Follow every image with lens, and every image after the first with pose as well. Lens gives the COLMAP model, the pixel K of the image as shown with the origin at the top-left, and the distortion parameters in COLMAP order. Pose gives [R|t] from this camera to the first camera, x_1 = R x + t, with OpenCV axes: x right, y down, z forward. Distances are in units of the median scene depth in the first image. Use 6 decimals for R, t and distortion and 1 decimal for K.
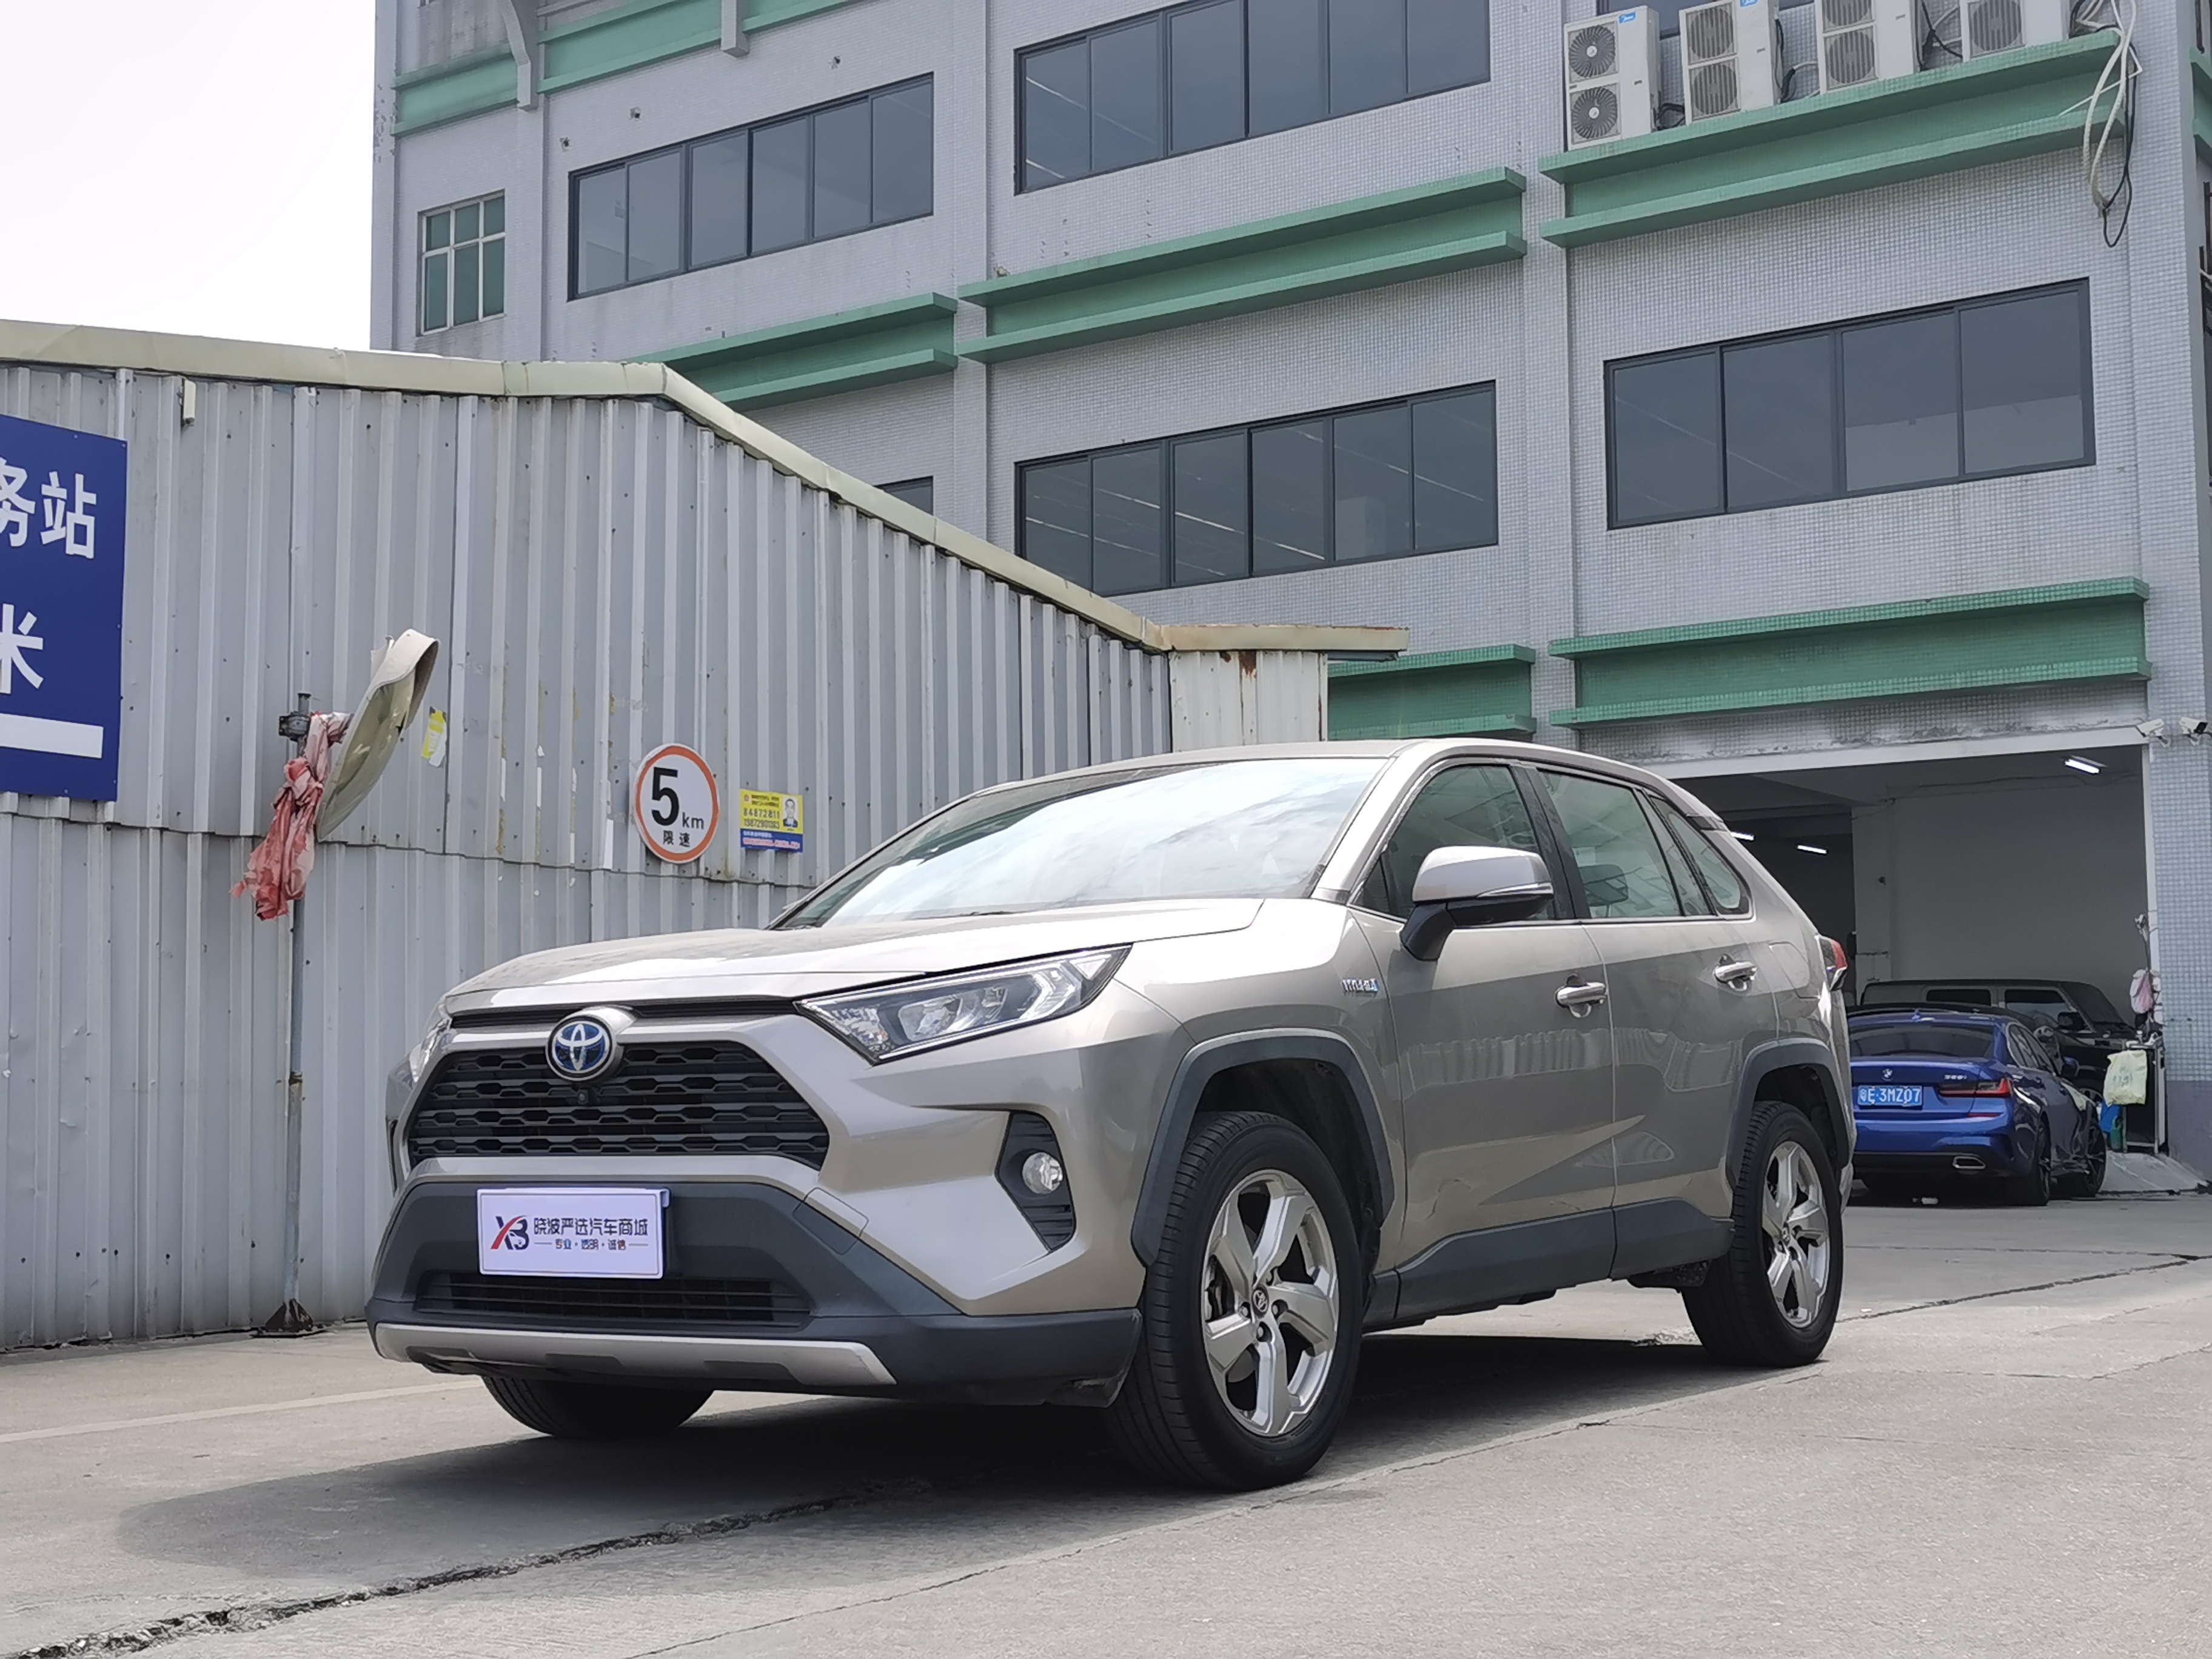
lens RADIAL K [[2801.9, 0, 1053.3], [0, 2801.9, 856.8], [0, 0, 1]] dist [0.042068, 0.000000]
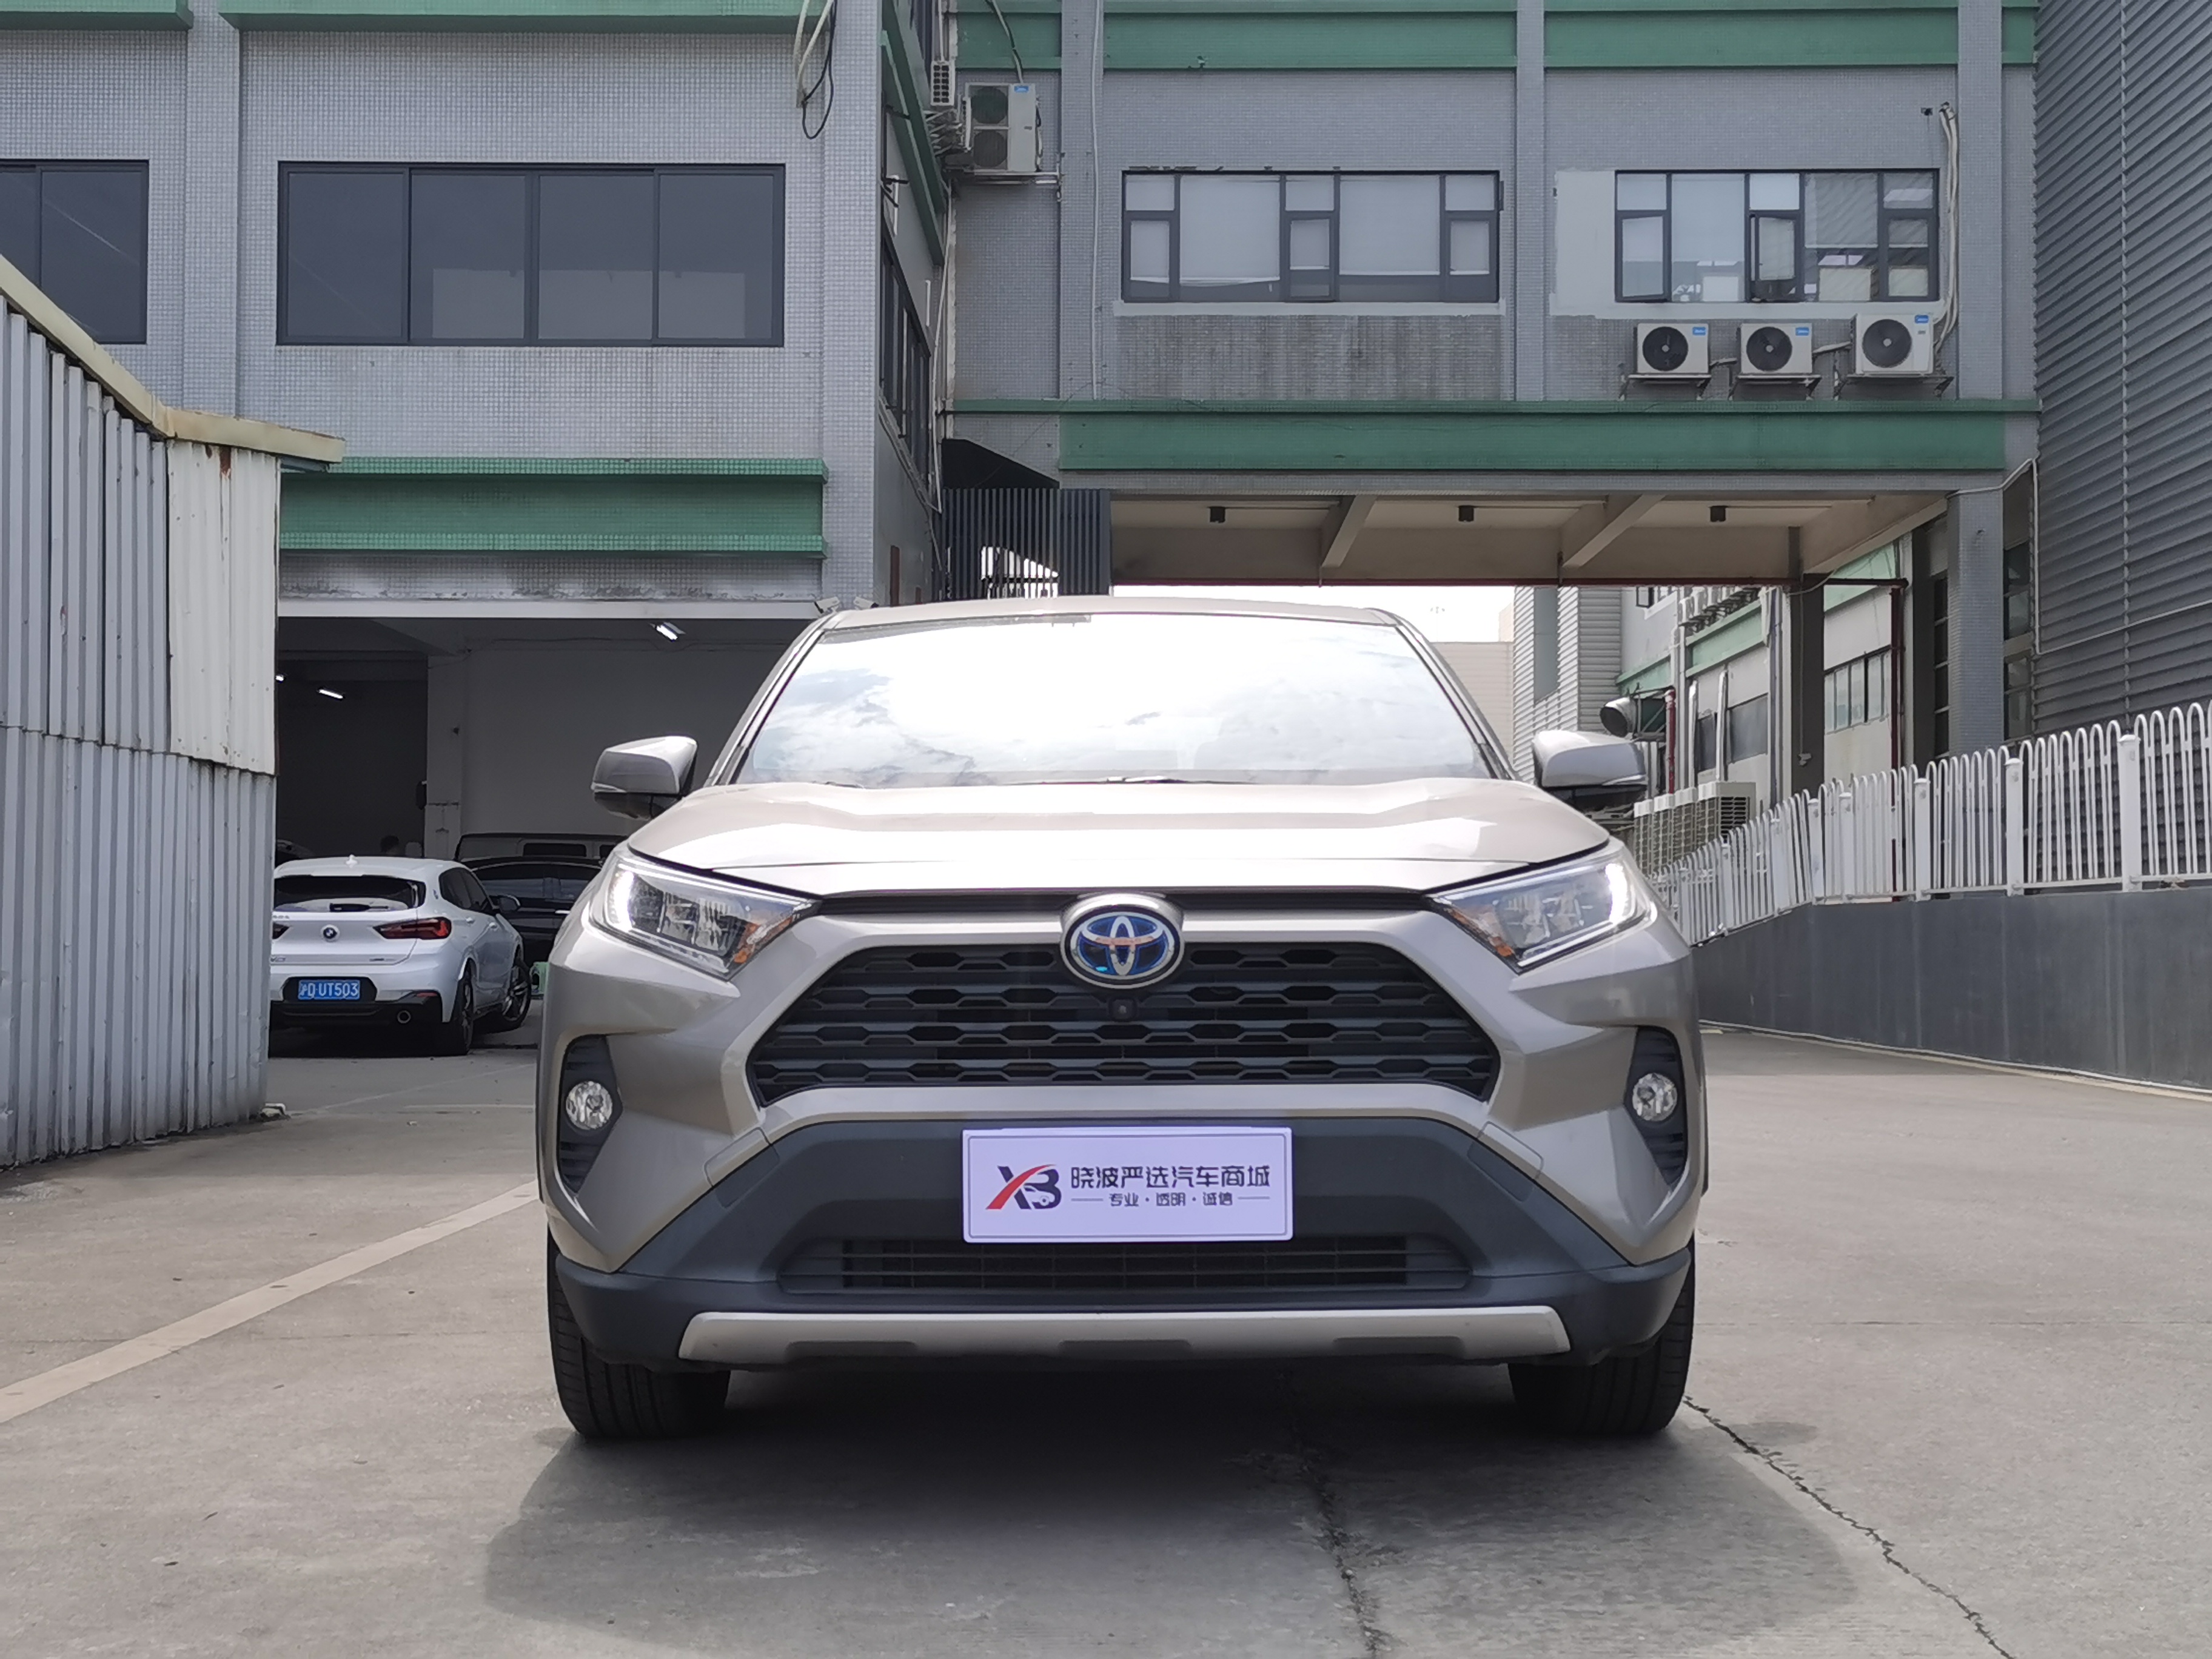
lens RADIAL K [[2801.9, 0, 1092.6], [0, 2801.9, 839.0], [0, 0, 1]] dist [0.042068, 0.000000]
pose [[0.816302, 0.028603, 0.576916, -0.616896], [-0.057207, 0.997866, 0.031472, 0.014476], [-0.574785, -0.058695, 0.816197, 0.371642]]
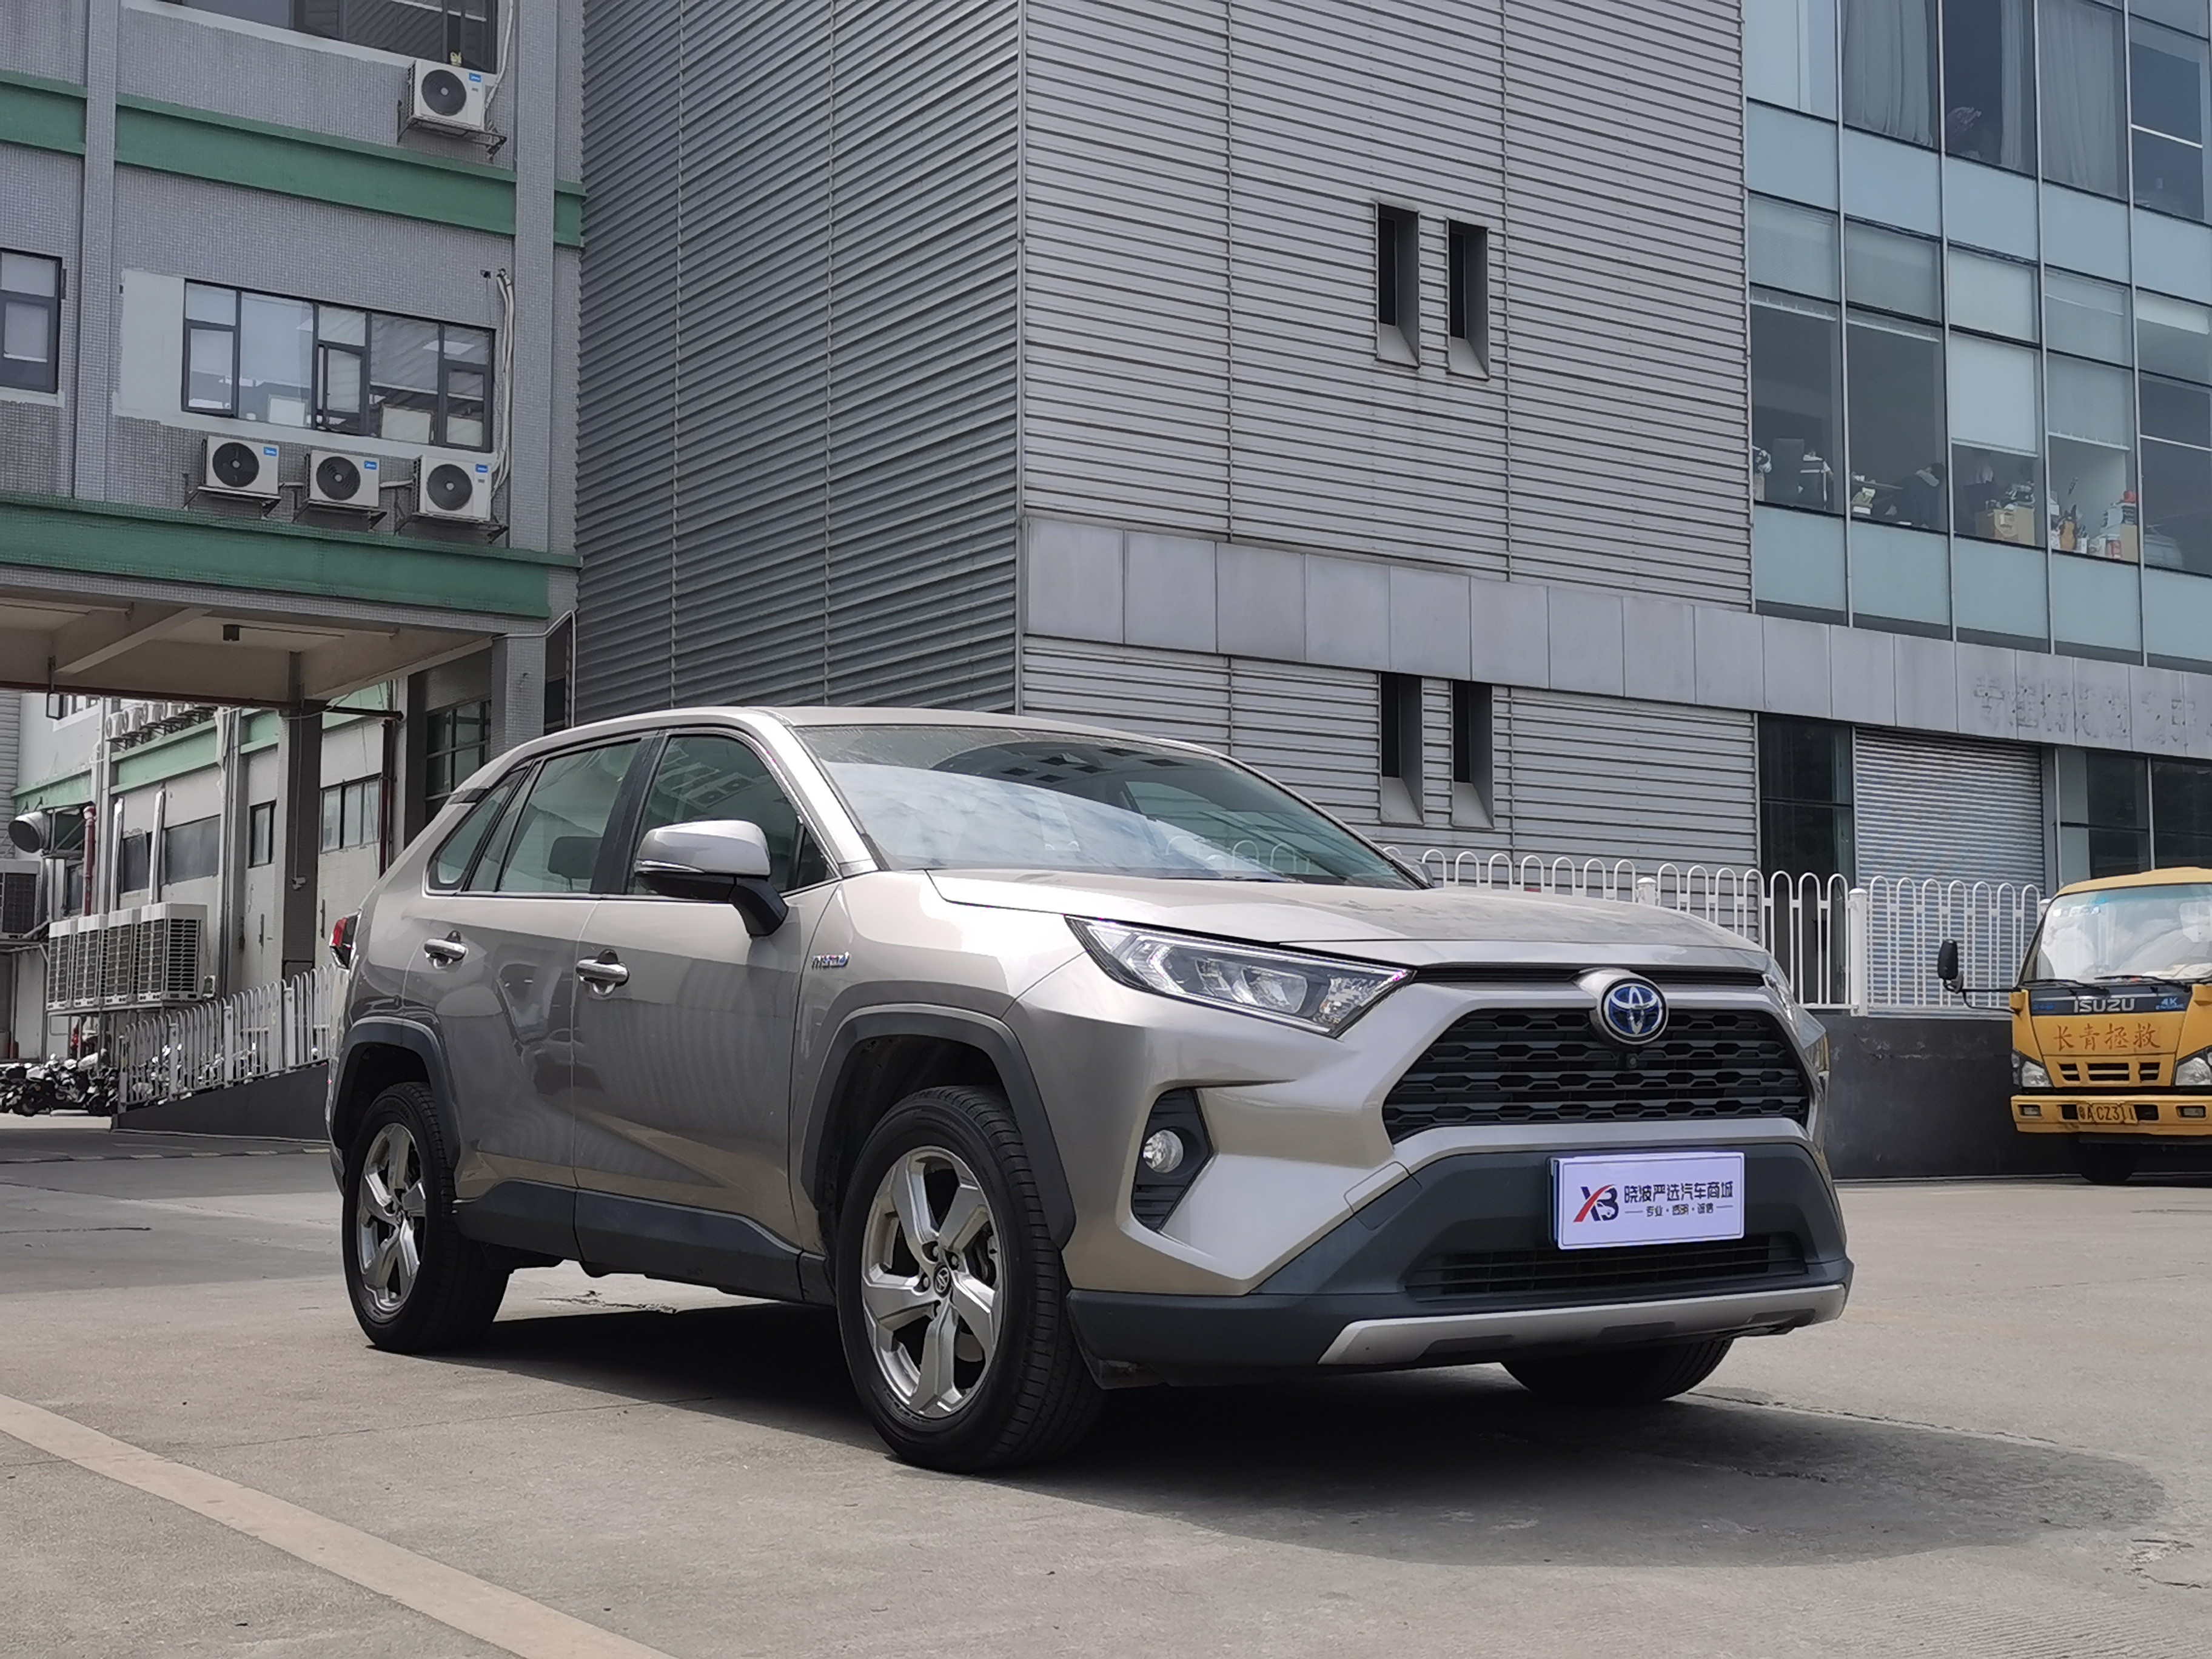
lens RADIAL K [[2801.9, 0, 1134.5], [0, 2801.9, 830.7], [0, 0, 1]] dist [0.042068, 0.000000]
pose [[0.324891, 0.087427, 0.941702, -1.141757], [-0.083828, 0.994461, -0.063404, 0.081530], [-0.942029, -0.058342, 0.330420, 0.836598]]
